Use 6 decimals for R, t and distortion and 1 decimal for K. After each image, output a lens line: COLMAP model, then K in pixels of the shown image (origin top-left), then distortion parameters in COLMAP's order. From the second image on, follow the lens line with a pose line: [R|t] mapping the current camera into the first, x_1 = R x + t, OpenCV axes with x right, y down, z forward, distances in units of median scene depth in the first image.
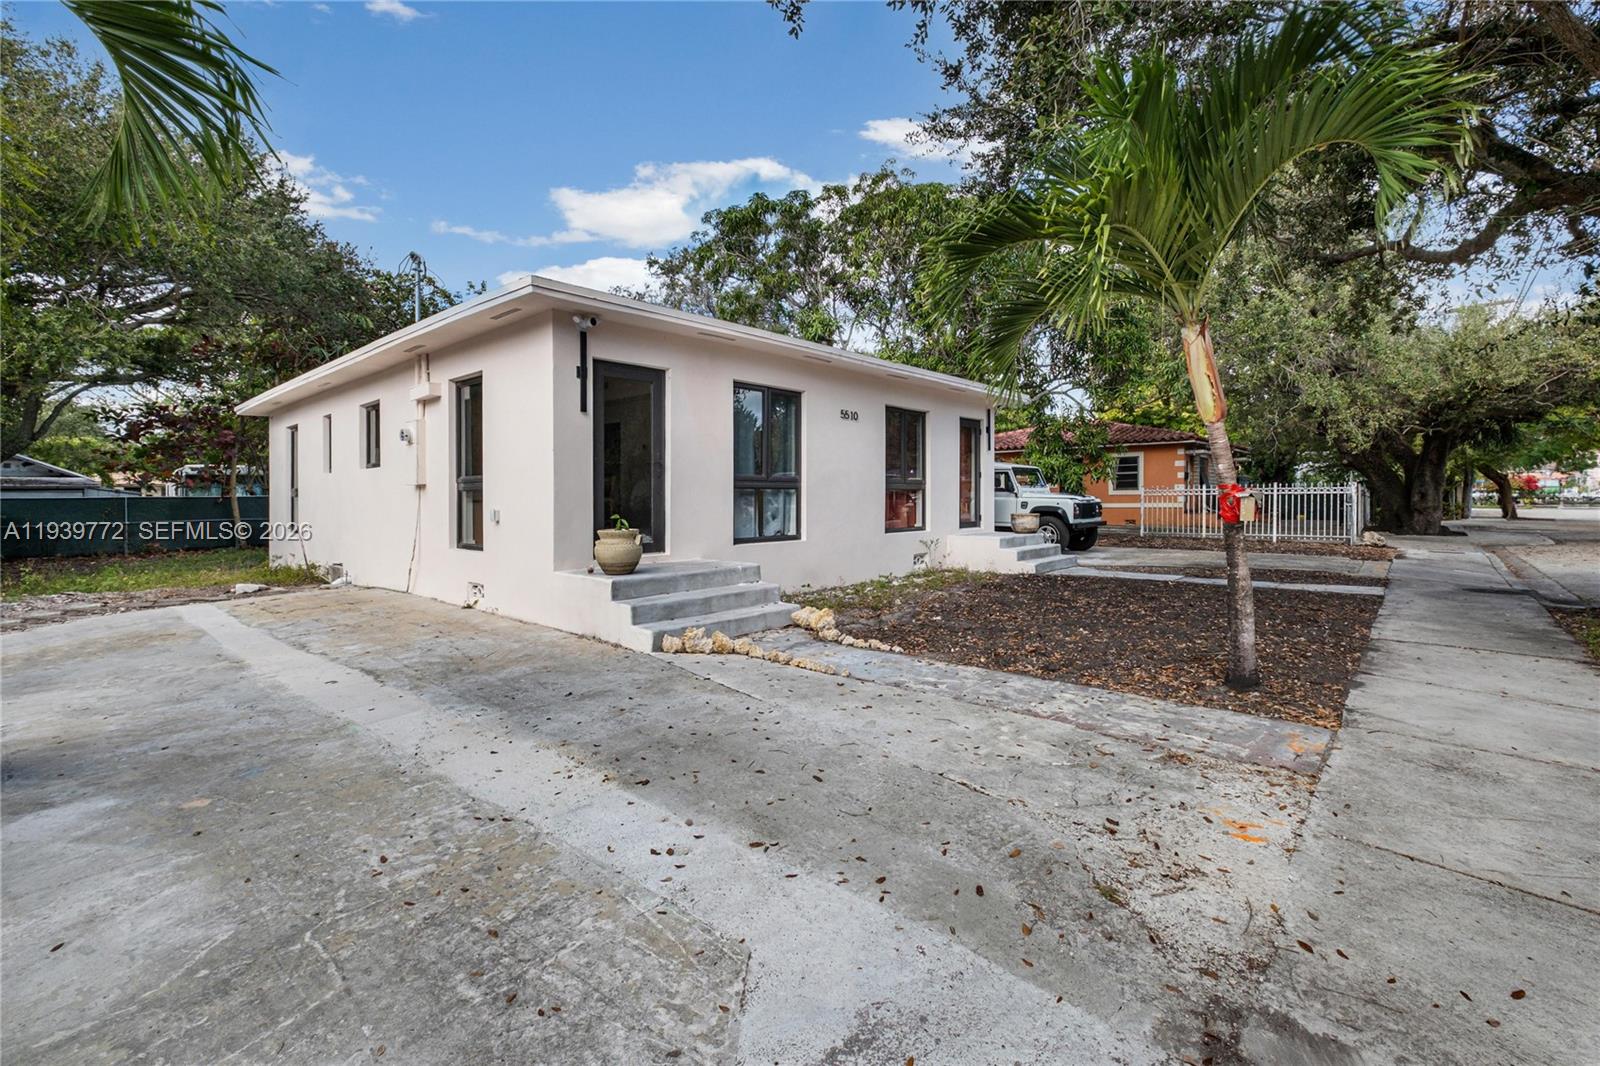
lens RADIAL K [[682.9, 0, 786.0], [0, 682.9, 495.7], [0, 0, 1]] dist [-0.003982, -0.002249]
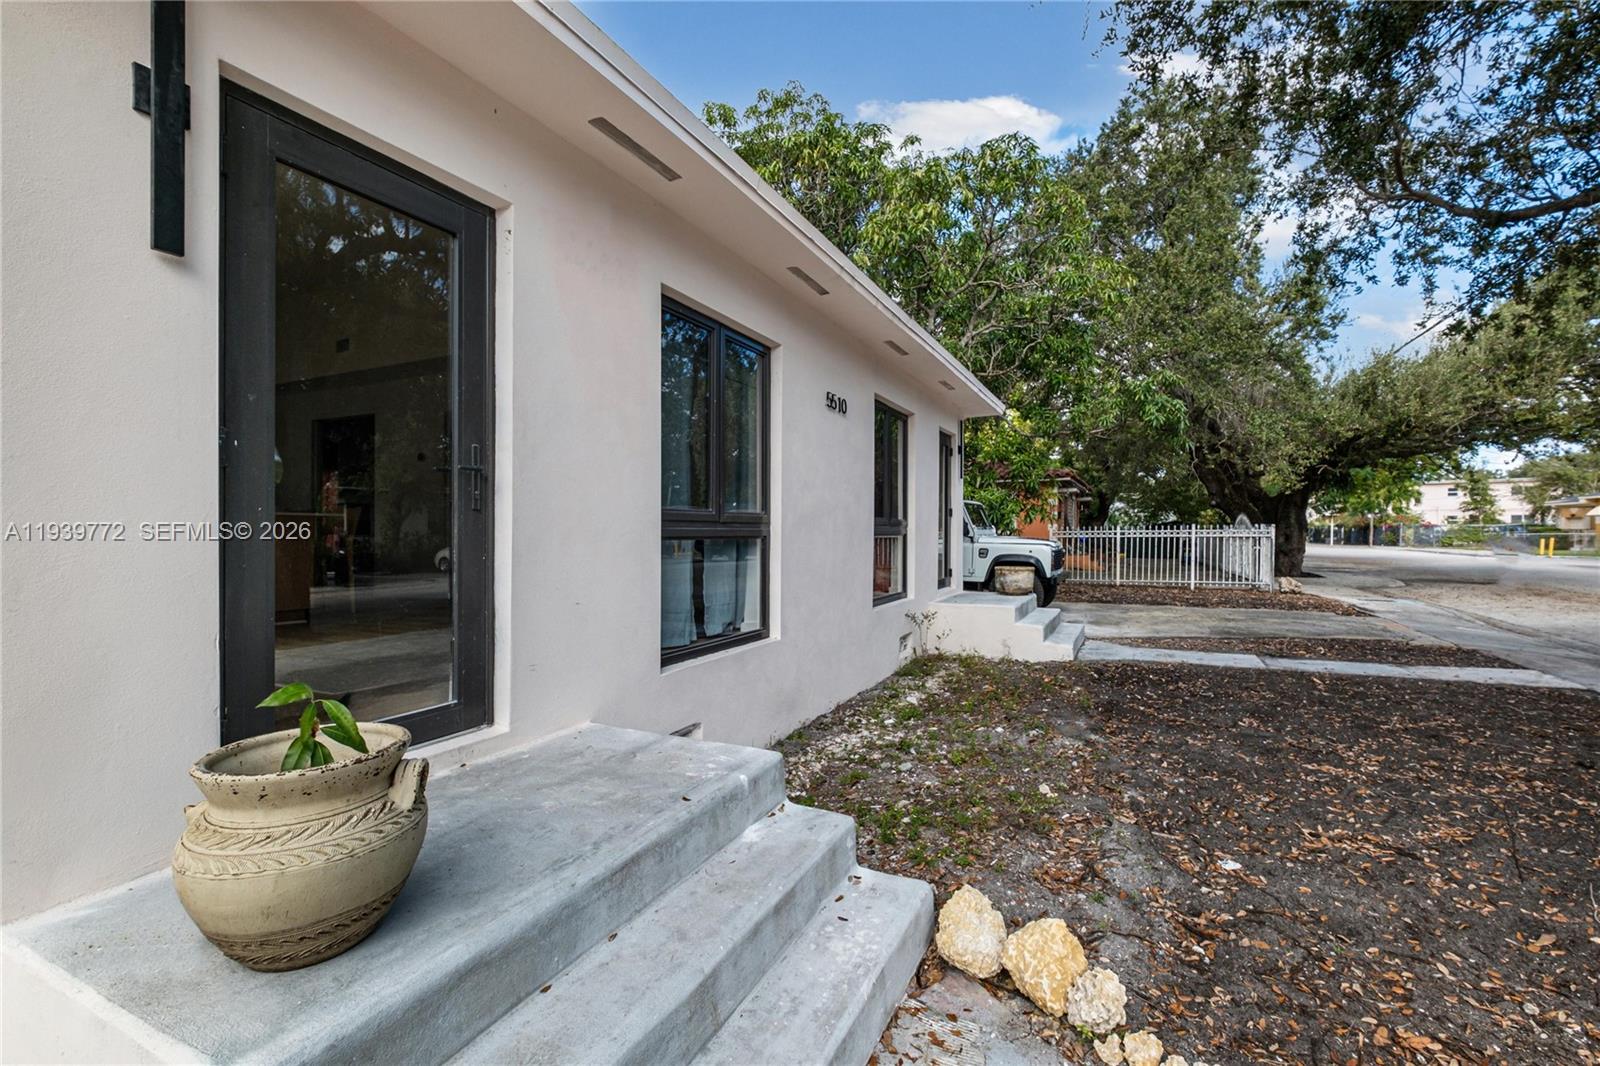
lens RADIAL K [[682.9, 0, 803.2], [0, 682.9, 537.4], [0, 0, 1]] dist [-0.003982, -0.002249]
pose [[0.952080, -0.000097, 0.305850, -0.103142], [-0.003034, 0.999948, 0.009762, -0.014462], [-0.305835, -0.010222, 0.952030, 0.478051]]
